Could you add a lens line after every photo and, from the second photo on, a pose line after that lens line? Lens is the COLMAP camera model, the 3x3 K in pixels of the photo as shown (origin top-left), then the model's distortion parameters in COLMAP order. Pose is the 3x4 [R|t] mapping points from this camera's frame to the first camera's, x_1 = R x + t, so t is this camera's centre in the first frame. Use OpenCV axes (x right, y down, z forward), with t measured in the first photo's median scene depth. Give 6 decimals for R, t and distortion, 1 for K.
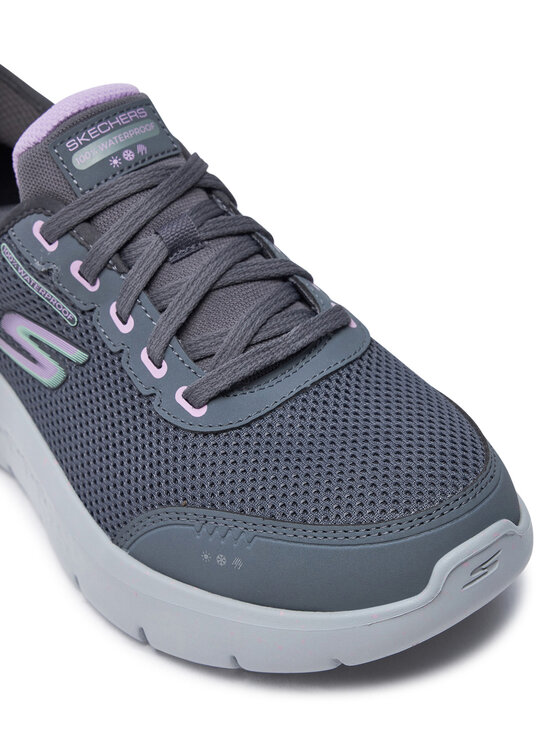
lens RADIAL K [[1556.1, 0, 280.5], [0, 1556.1, 373.0], [0, 0, 1]] dist [-0.154904, 0.000000]
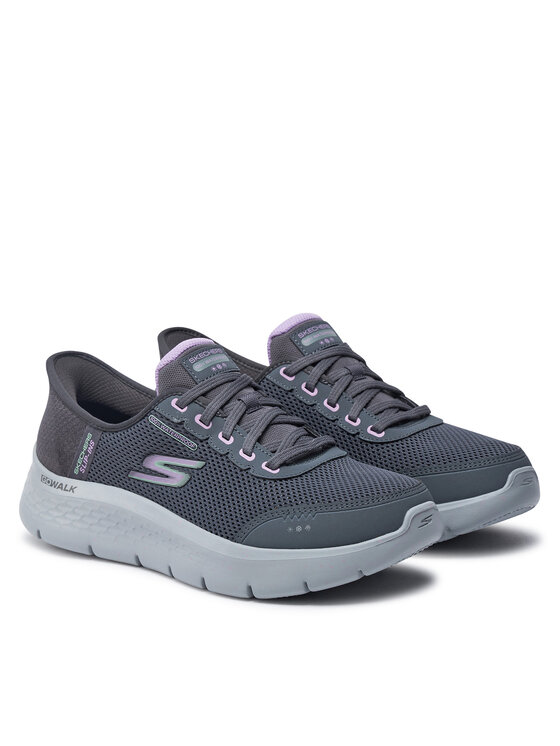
lens RADIAL K [[2204.8, 0, 279.9], [0, 2204.8, 373.1], [0, 0, 1]] dist [0.599352, 0.000000]
pose [[0.975502, 0.008475, 0.219829, -0.648708], [0.078542, 0.919985, -0.384003, 0.965575], [-0.205494, 0.391861, 0.896781, -1.557189]]
